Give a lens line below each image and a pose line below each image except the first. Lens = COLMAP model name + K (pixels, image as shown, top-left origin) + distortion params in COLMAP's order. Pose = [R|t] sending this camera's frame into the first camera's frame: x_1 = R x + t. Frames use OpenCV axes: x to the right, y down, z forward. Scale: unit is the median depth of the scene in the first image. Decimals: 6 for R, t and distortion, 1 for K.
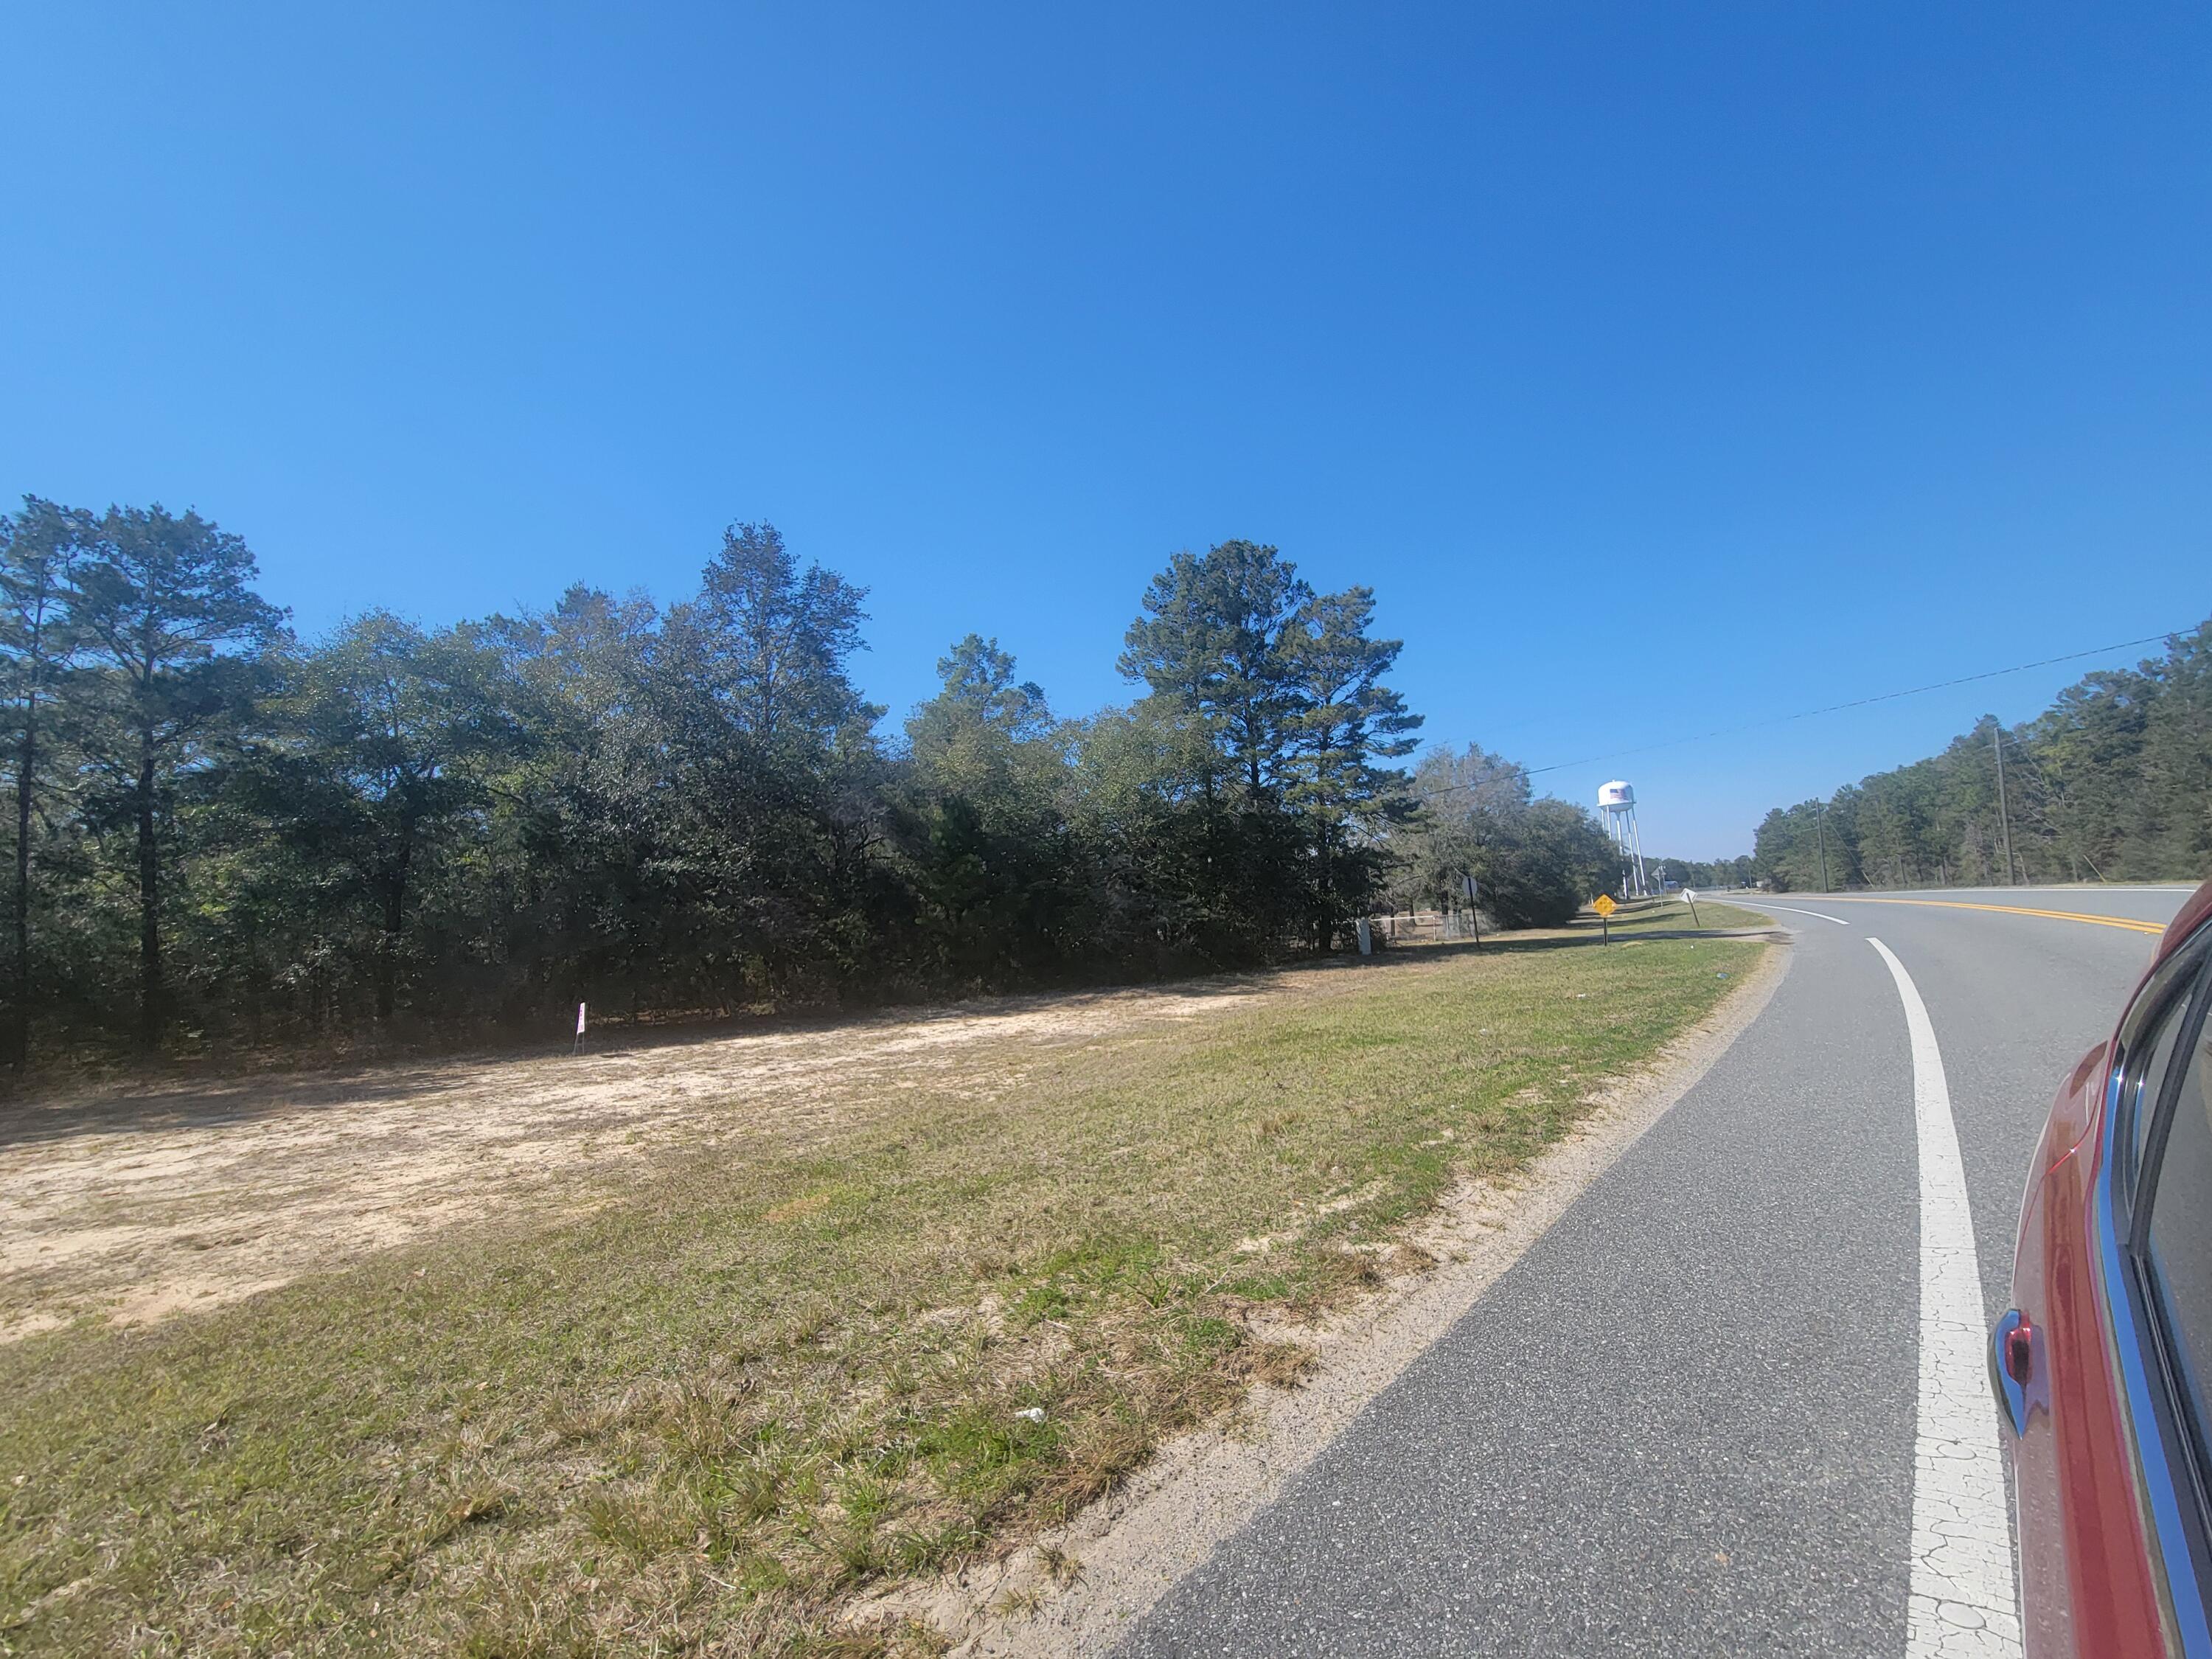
lens RADIAL K [[921.6, 0, 1106.0], [0, 921.6, 829.5], [0, 0, 1]] dist [-0.006761, 0.004629]
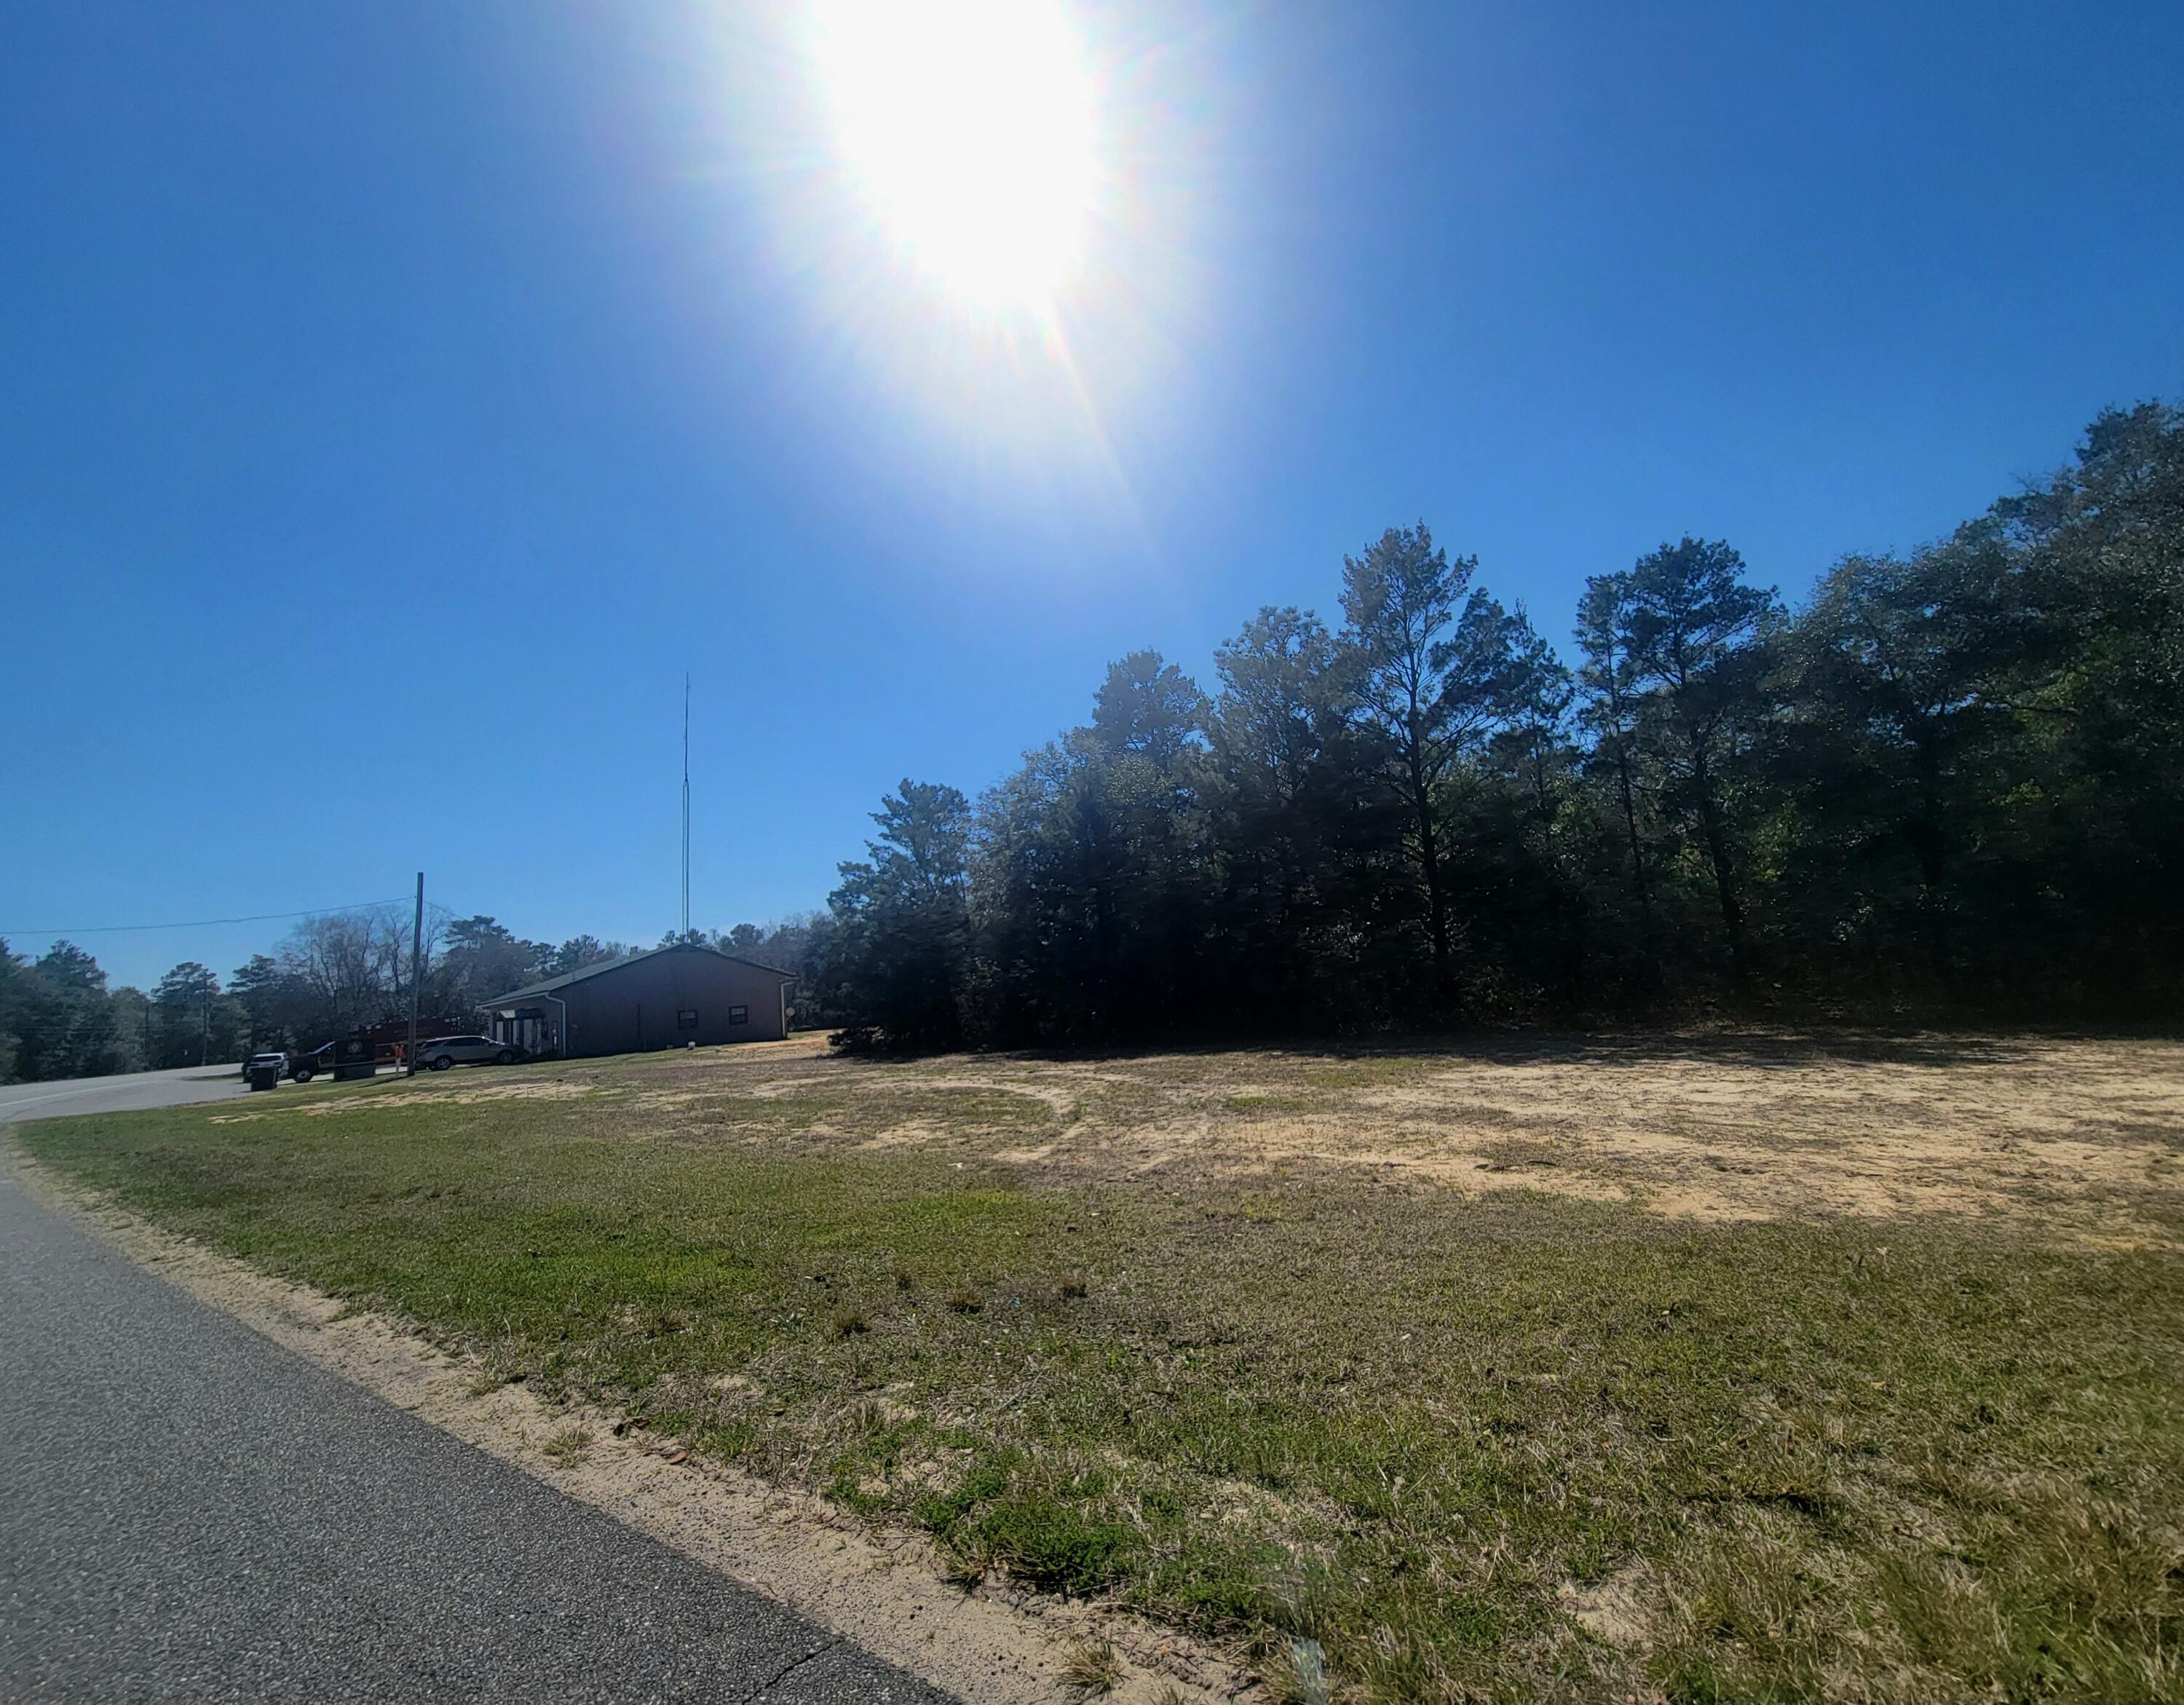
lens RADIAL K [[935.6, 0, 1092.0], [0, 935.6, 852.5], [0, 0, 1]] dist [-0.001620, -0.000852]
pose [[0.128788, -0.086190, -0.987919, 0.090806], [0.161932, 0.984672, -0.064797, 0.003589], [0.978362, -0.151630, 0.140771, 0.079928]]
